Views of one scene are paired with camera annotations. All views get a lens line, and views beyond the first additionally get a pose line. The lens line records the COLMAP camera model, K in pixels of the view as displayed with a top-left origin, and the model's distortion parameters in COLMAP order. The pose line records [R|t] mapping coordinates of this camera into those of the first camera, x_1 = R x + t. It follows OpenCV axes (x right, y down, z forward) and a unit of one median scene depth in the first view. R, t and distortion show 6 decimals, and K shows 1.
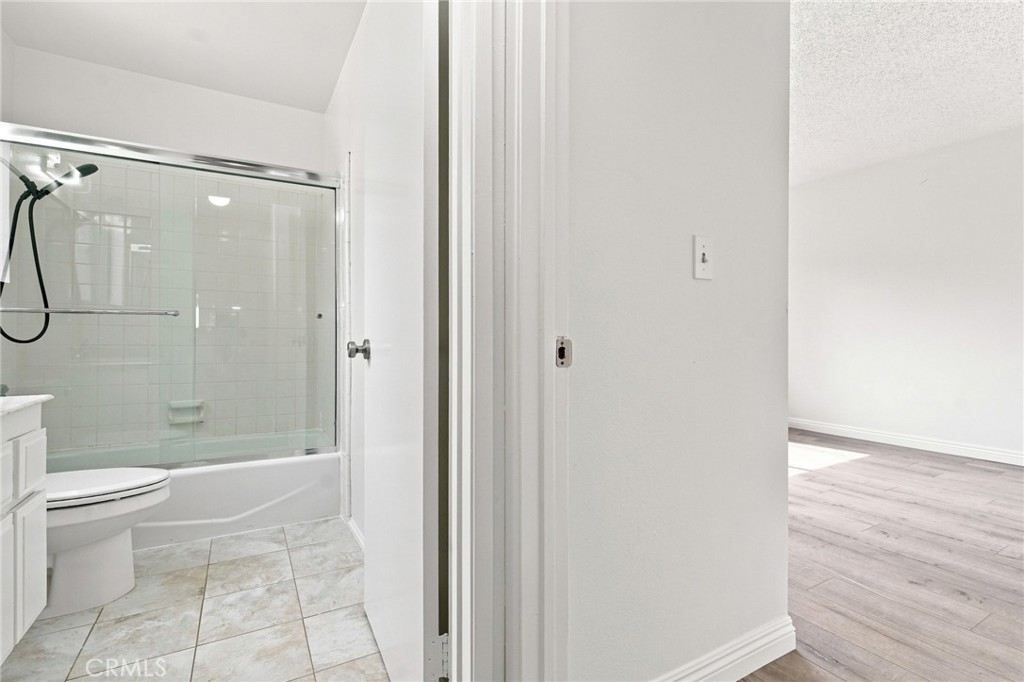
lens RADIAL K [[478.8, 0, 511.1], [0, 478.8, 337.8], [0, 0, 1]] dist [0.008527, -0.003554]
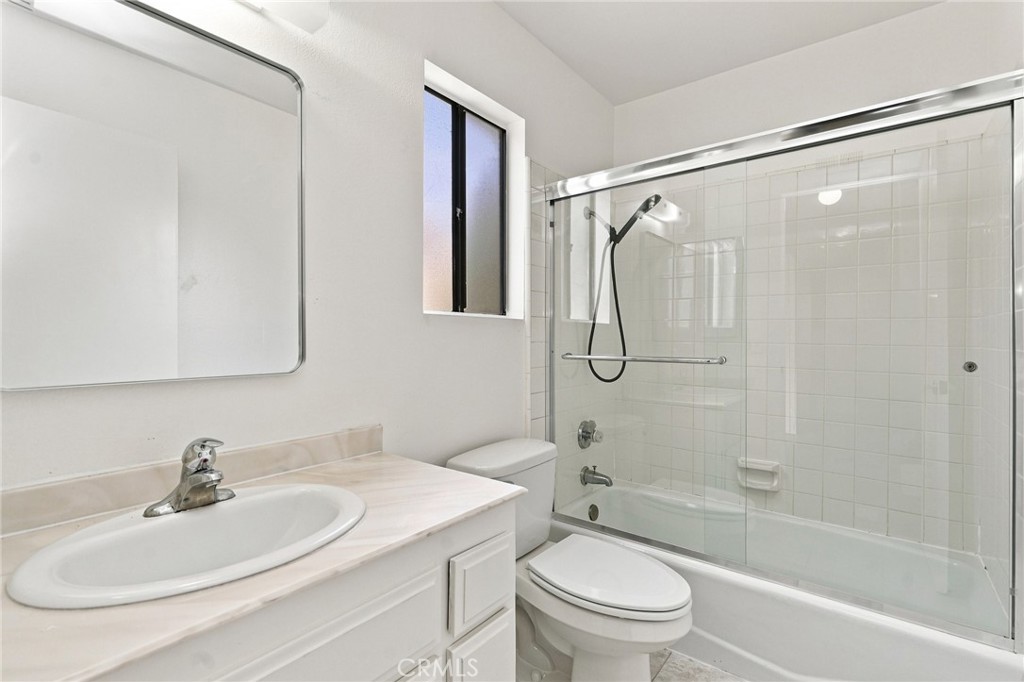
lens RADIAL K [[478.8, 0, 507.6], [0, 478.8, 339.5], [0, 0, 1]] dist [0.008527, -0.003554]
pose [[0.387716, -0.005193, -0.921764, -0.194622], [-0.006118, 0.999948, -0.008206, -0.107400], [0.921759, 0.008821, 0.387664, 0.571034]]
